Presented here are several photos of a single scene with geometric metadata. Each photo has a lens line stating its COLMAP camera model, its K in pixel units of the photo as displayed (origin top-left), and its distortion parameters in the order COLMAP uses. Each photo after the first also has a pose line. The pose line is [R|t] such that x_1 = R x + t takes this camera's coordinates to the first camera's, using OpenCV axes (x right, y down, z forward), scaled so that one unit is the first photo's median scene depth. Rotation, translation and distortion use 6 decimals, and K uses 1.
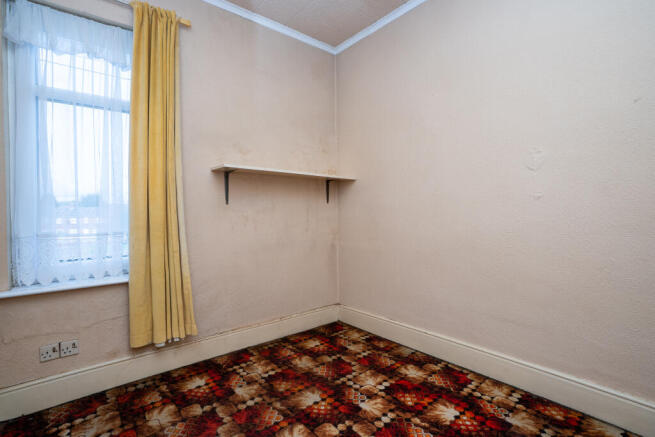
lens RADIAL K [[306.3, 0, 326.4], [0, 306.3, 215.0], [0, 0, 1]] dist [-0.017246, 0.003705]
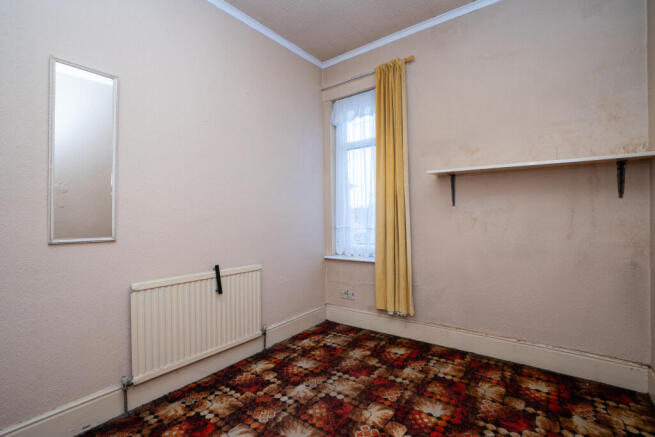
lens RADIAL K [[306.3, 0, 325.4], [0, 306.3, 218.3], [0, 0, 1]] dist [-0.017246, 0.003705]
pose [[0.256689, 0.015019, -0.966377, 0.659657], [0.007792, 0.999815, 0.017608, -0.018051], [0.966463, -0.012050, 0.256524, 0.365450]]
